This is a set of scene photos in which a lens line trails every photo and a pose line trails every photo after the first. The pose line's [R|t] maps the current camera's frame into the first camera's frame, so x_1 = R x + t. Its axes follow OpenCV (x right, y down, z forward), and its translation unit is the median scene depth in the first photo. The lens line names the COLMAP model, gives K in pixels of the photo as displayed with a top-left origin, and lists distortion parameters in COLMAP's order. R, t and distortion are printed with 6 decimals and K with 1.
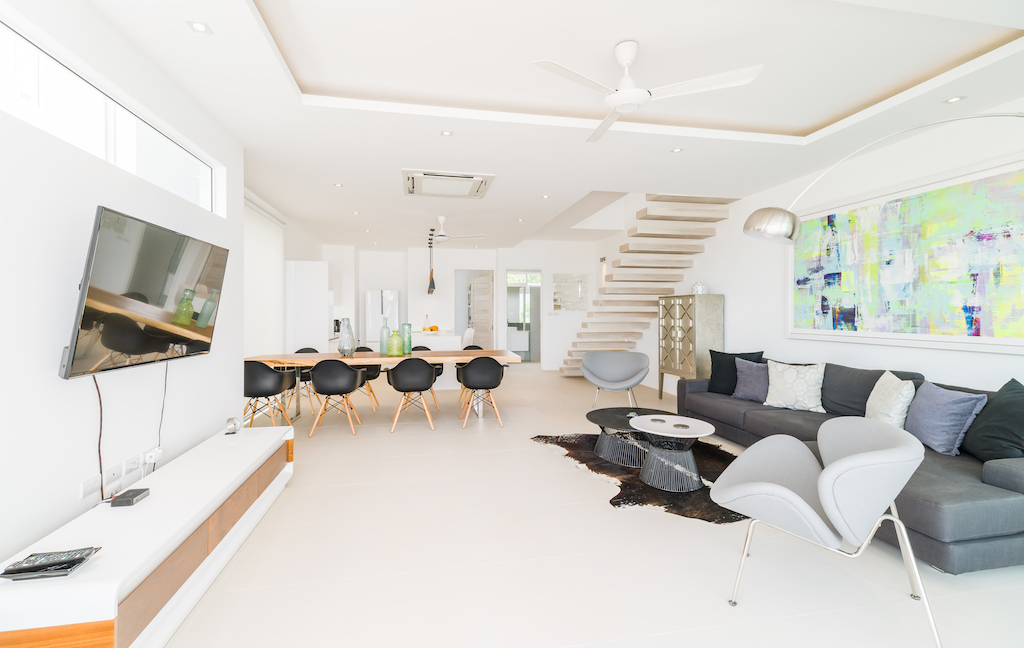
lens RADIAL K [[444.4, 0, 507.0], [0, 444.4, 316.9], [0, 0, 1]] dist [0.001631, 0.000316]
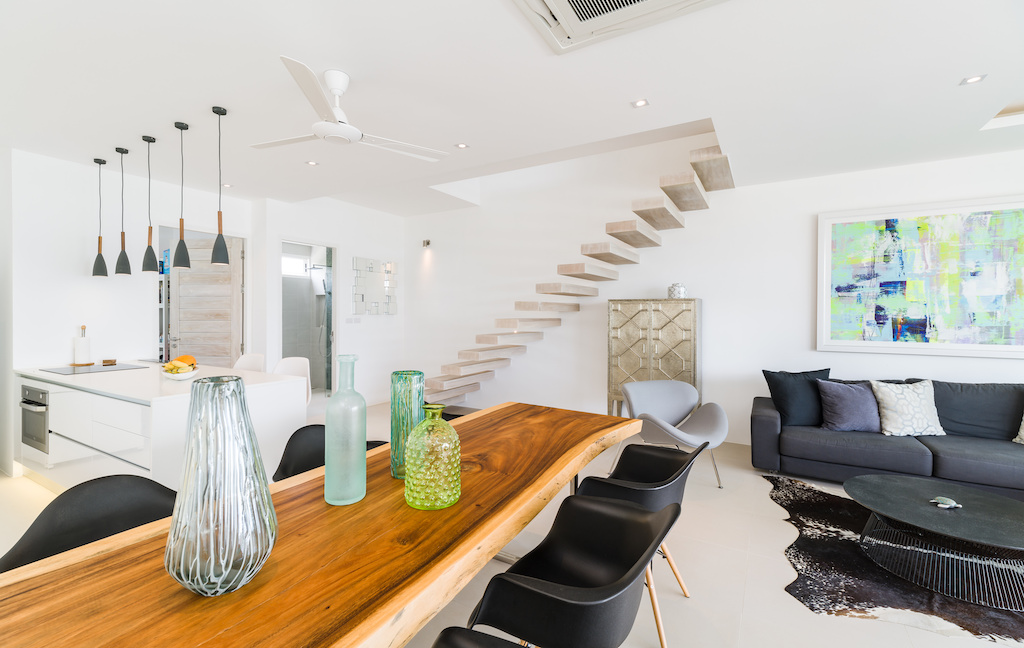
lens RADIAL K [[444.4, 0, 507.0], [0, 444.4, 316.9], [0, 0, 1]] dist [0.001631, 0.000316]
pose [[0.666149, -0.005404, 0.745799, -0.530151], [0.004721, 0.999984, 0.003029, -0.030631], [-0.745804, 0.001503, 0.666164, 1.009564]]
